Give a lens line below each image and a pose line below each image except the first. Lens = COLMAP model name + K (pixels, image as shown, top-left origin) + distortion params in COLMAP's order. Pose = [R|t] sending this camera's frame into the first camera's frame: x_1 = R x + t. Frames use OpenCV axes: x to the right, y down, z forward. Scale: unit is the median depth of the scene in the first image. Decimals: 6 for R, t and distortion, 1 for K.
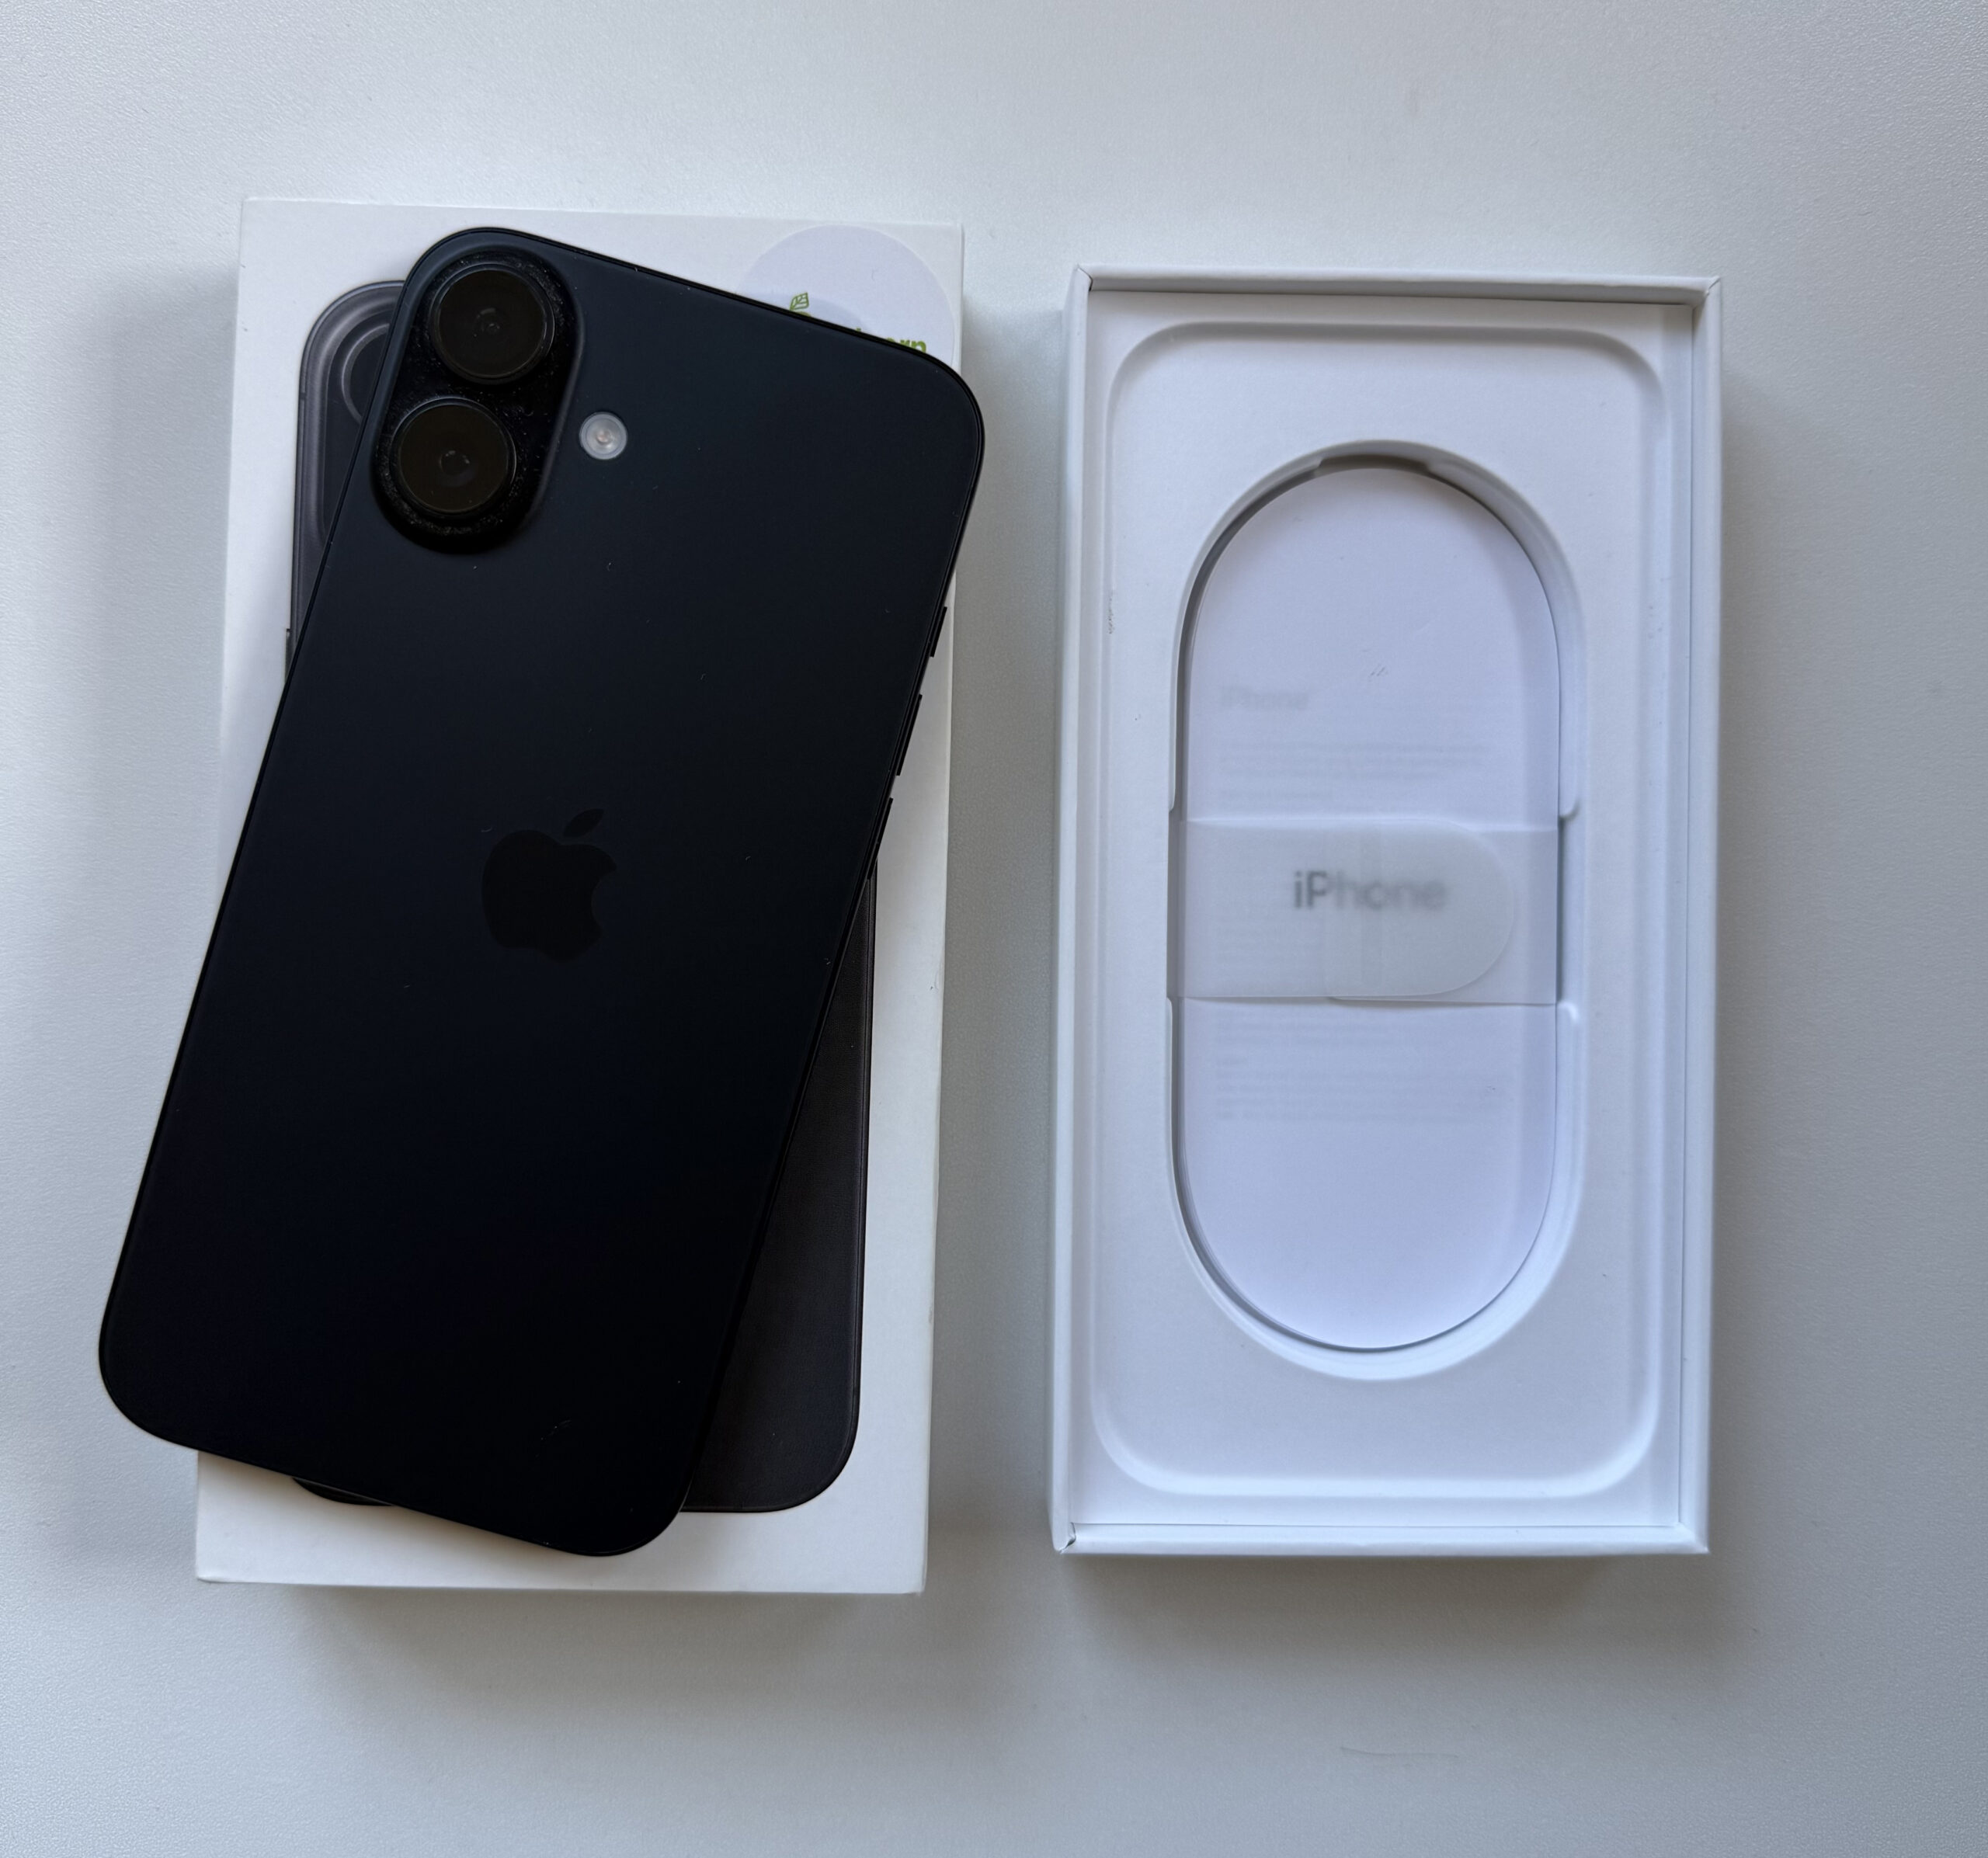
lens RADIAL K [[1899.3, 0, 989.8], [0, 1899.3, 892.8], [0, 0, 1]] dist [0.064818, -0.181683]
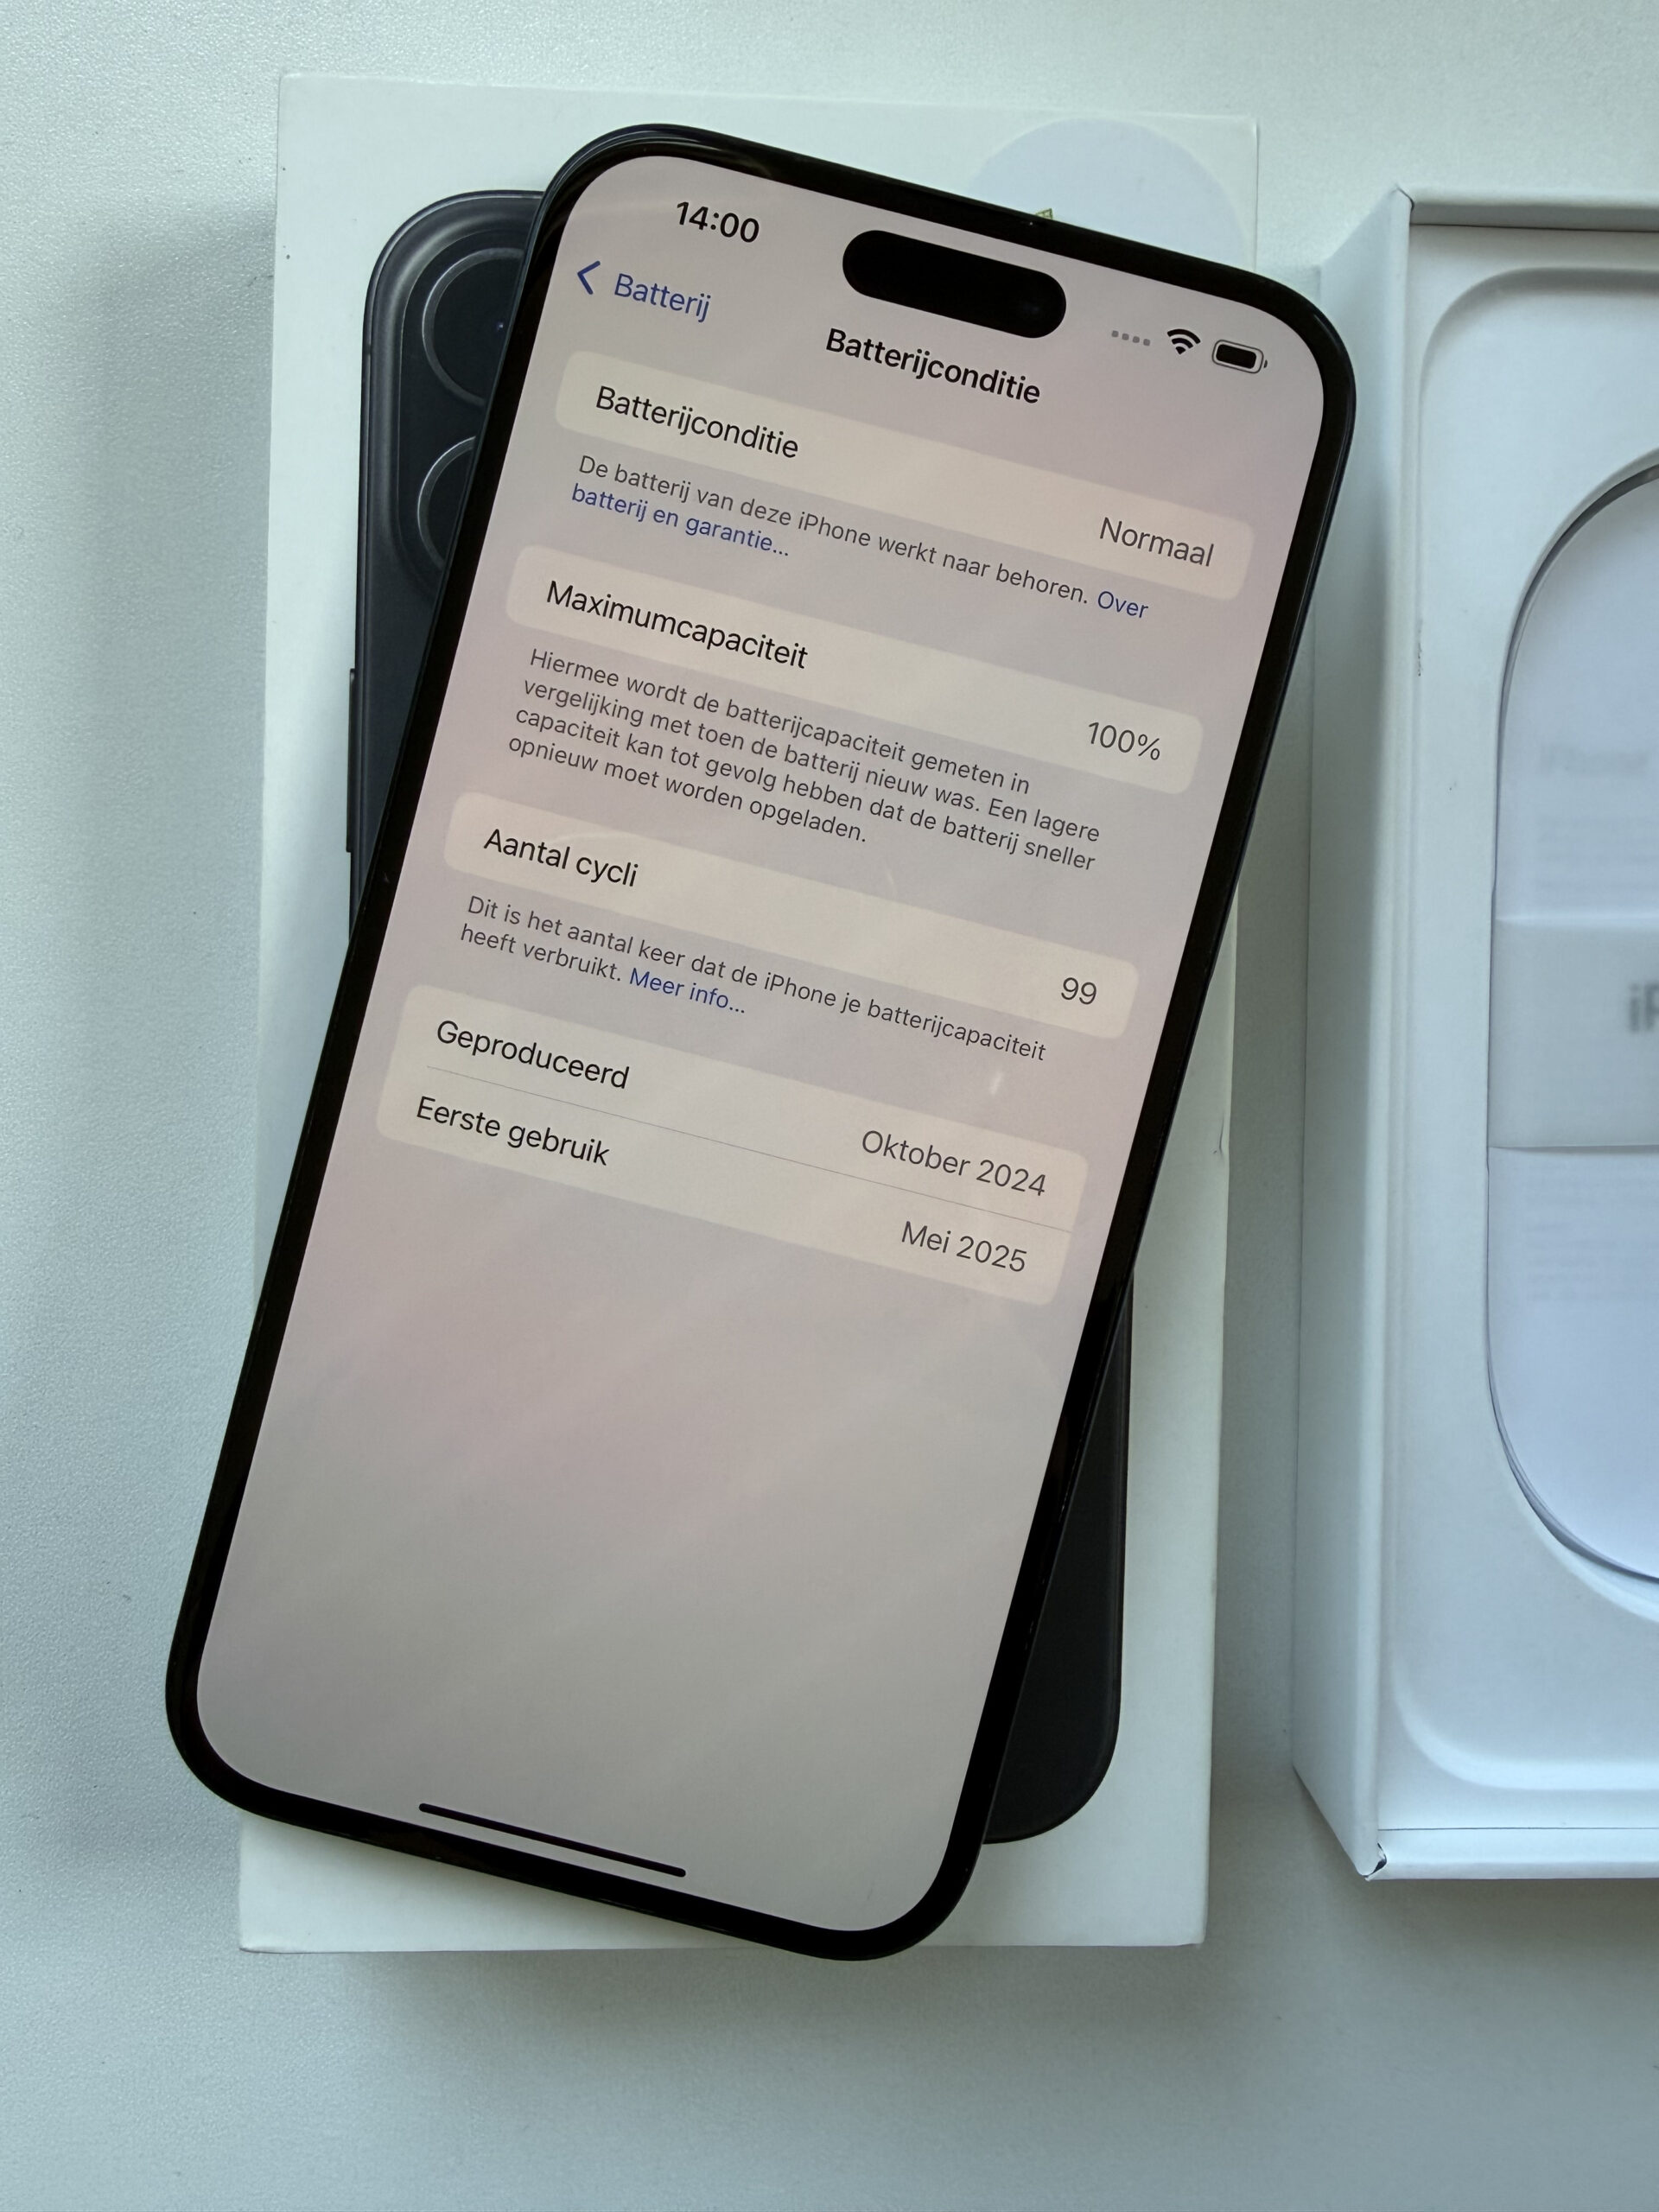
lens RADIAL K [[1554.8, 0, 824.4], [0, 1554.8, 970.0], [0, 0, 1]] dist [0.001787, -0.001443]
pose [[0.999964, -0.003540, 0.007670, -0.181190], [0.003362, 0.999729, 0.023043, -0.033931], [-0.007750, -0.023017, 0.999705, 0.377775]]
